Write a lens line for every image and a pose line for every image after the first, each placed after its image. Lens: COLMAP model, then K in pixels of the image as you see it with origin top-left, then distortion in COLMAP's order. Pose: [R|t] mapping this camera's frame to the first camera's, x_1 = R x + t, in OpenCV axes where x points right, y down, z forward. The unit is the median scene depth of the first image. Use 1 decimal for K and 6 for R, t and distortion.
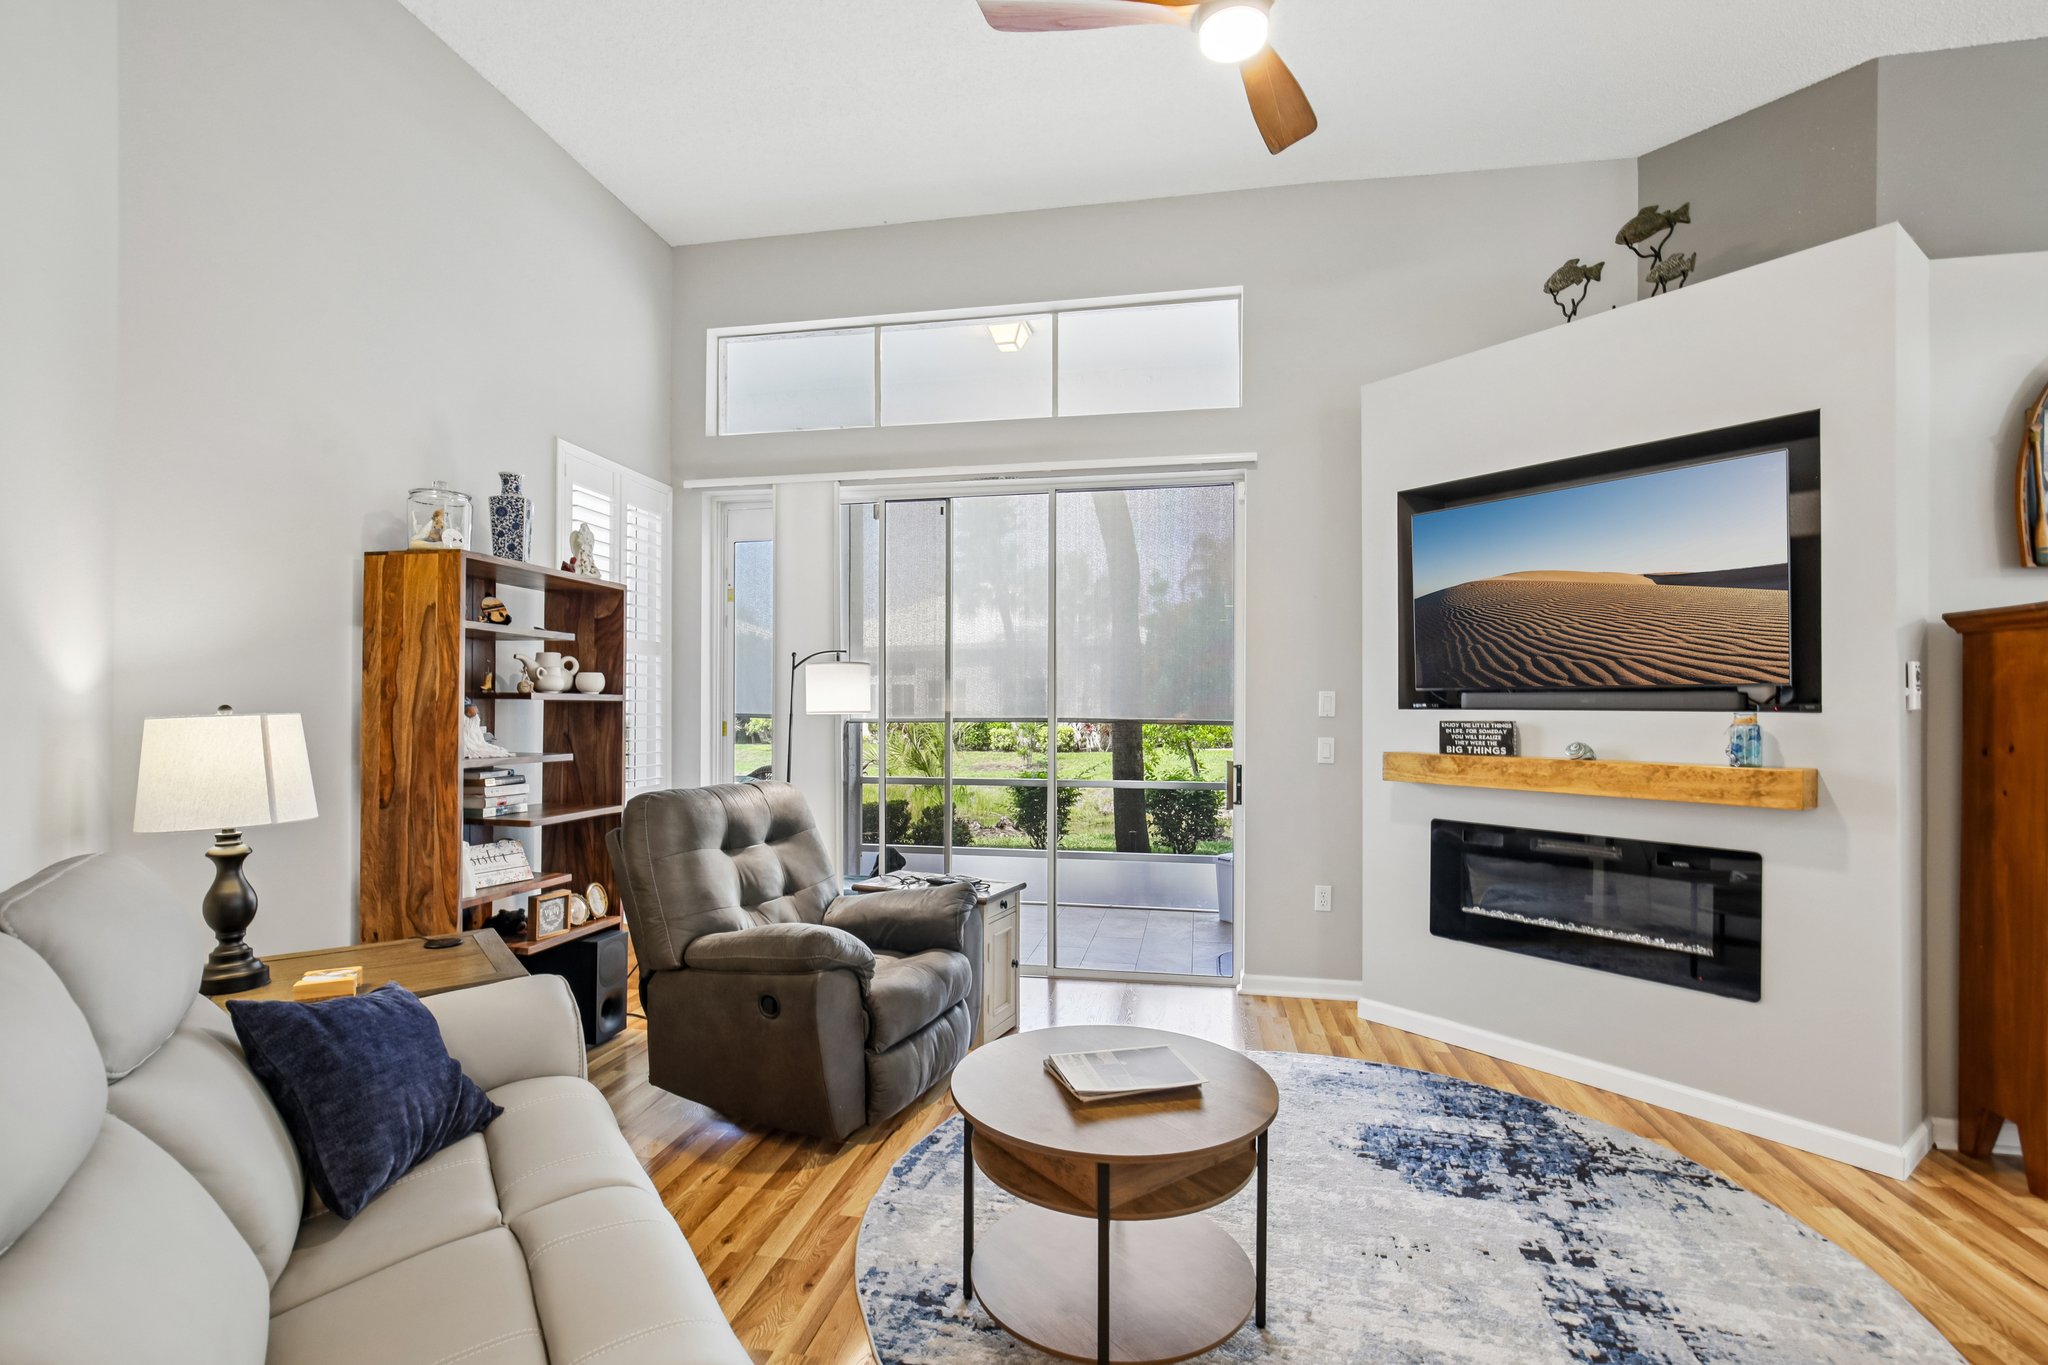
lens RADIAL K [[939.7, 0, 1024.7], [0, 939.7, 715.3], [0, 0, 1]] dist [-0.017590, 0.011687]
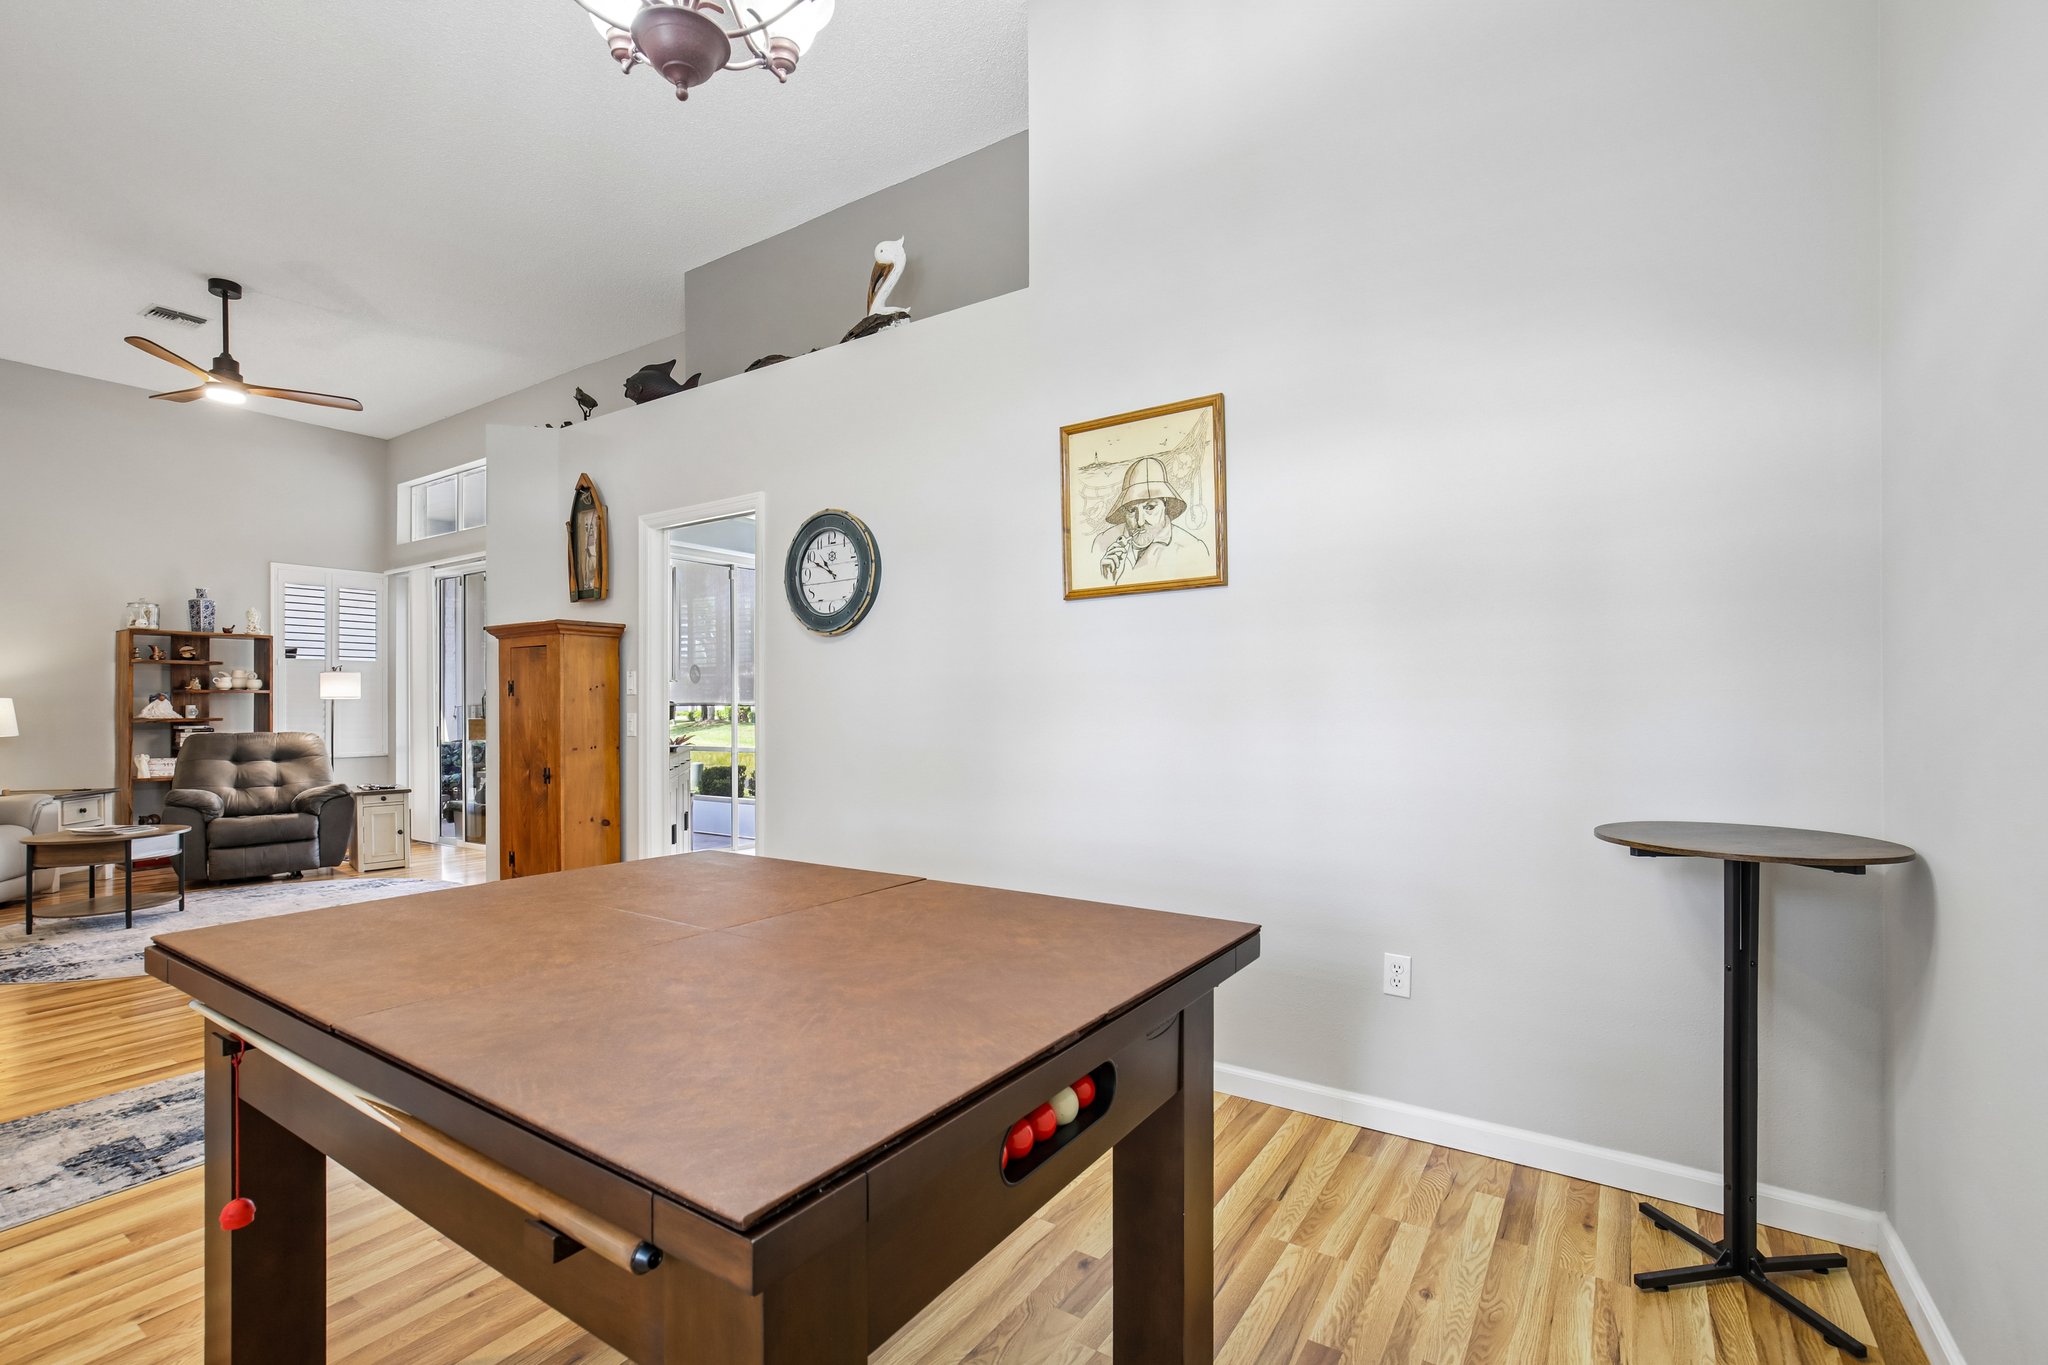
lens RADIAL K [[926.3, 0, 1001.7], [0, 926.3, 702.6], [0, 0, 1]] dist [-0.003406, 0.000881]
pose [[0.917201, -0.004010, -0.398405, 2.505536], [0.002872, 0.999990, -0.003455, 0.025030], [0.398415, 0.002025, 0.917203, -0.285975]]
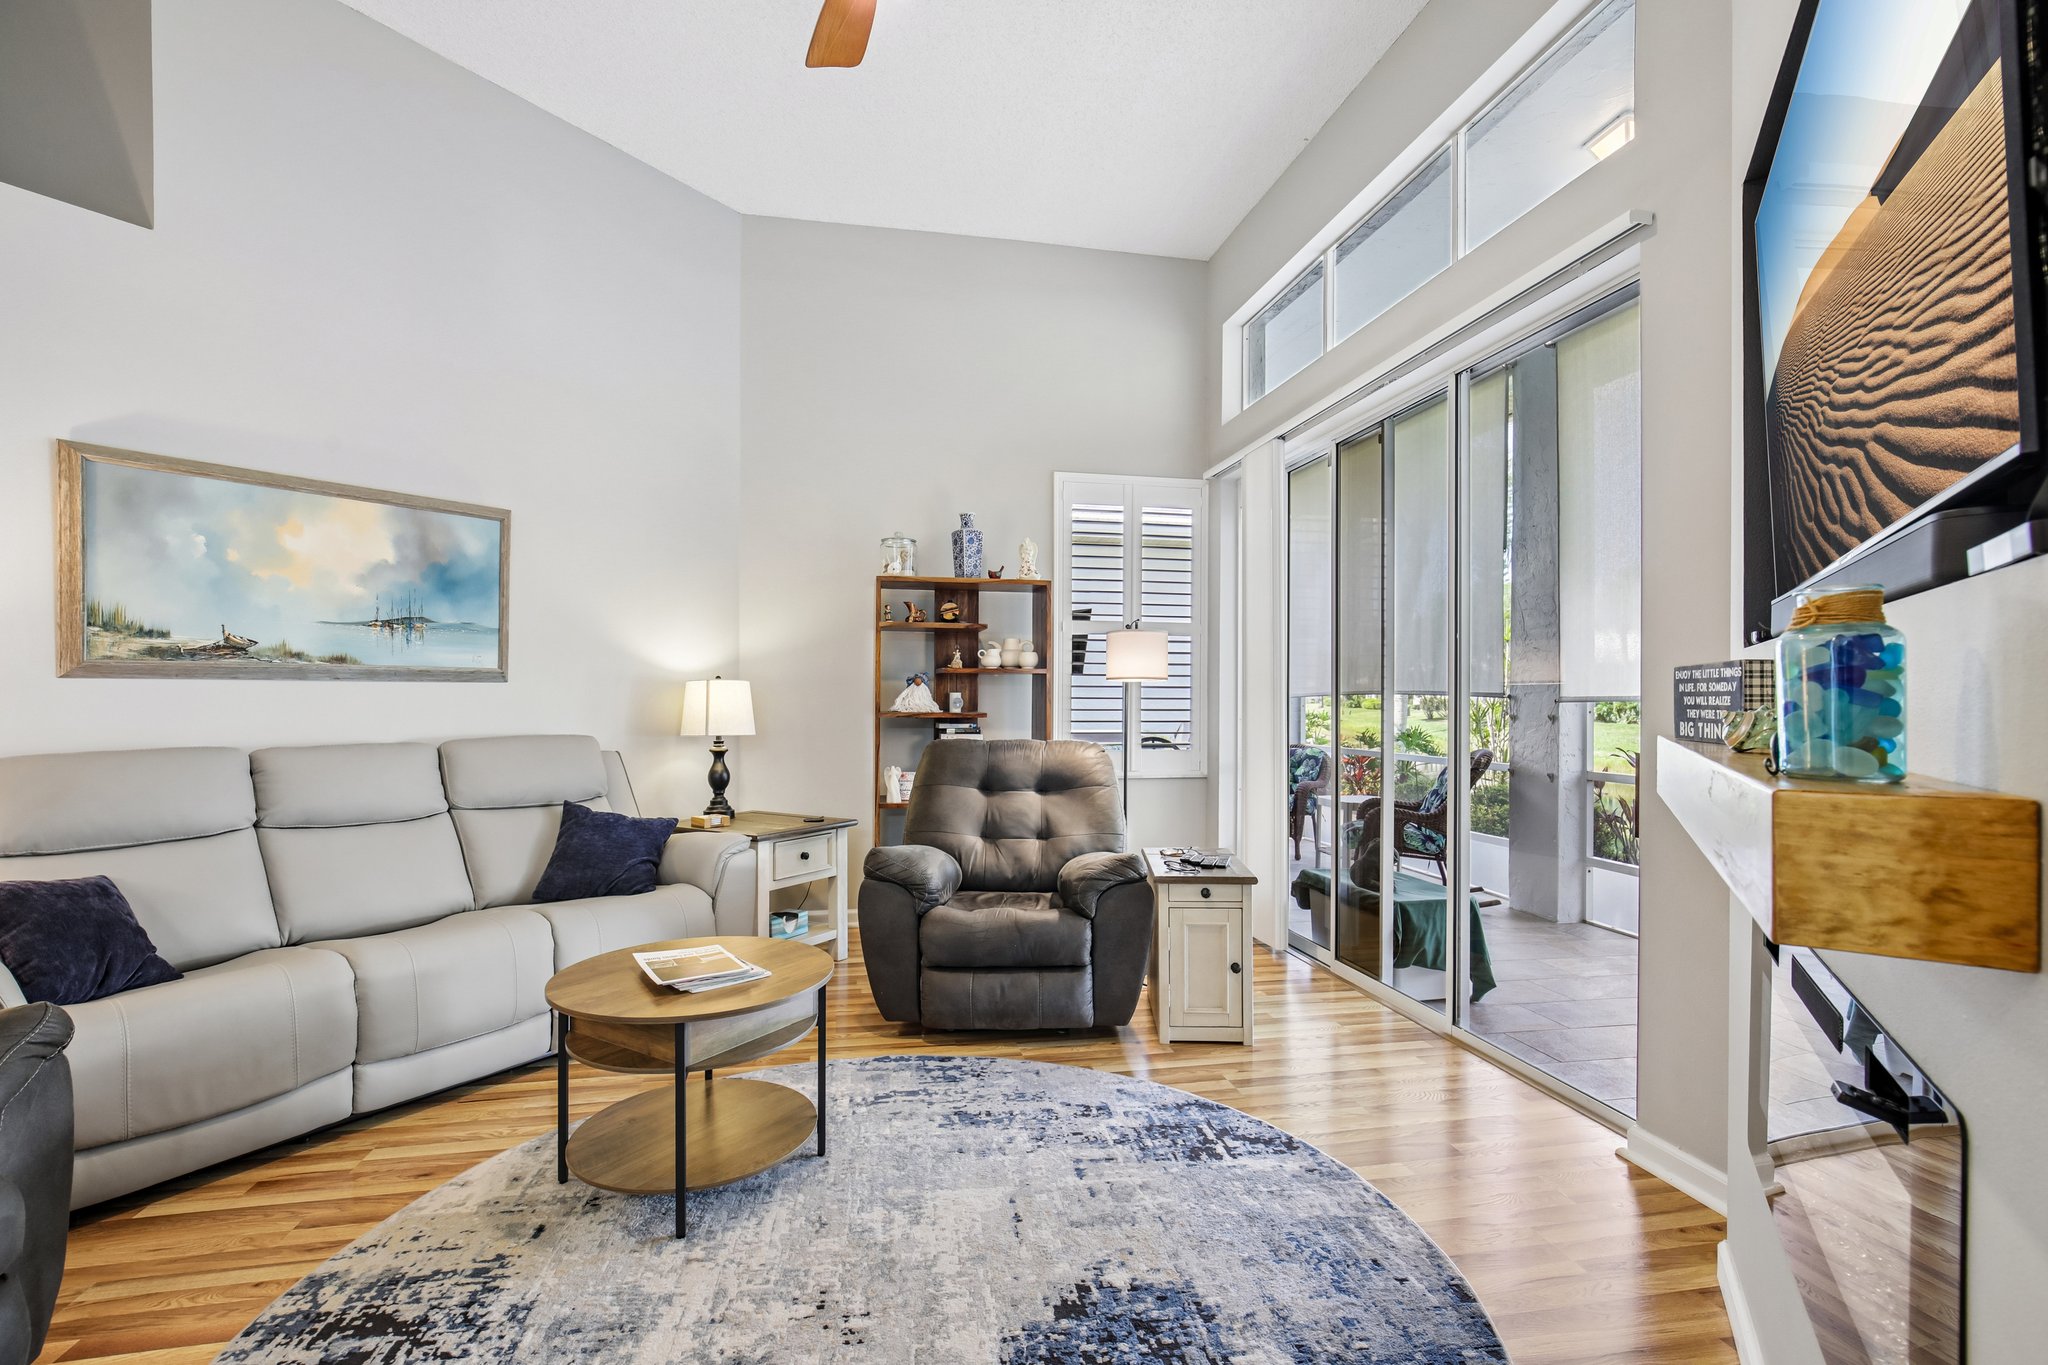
lens RADIAL K [[926.9, 0, 1017.8], [0, 926.9, 691.1], [0, 0, 1]] dist [-0.018378, 0.005749]
pose [[0.374614, -0.004070, -0.927172, 0.973449], [-0.007632, 0.999943, -0.007474, 0.025916], [0.927150, 0.009876, 0.374561, 0.680754]]
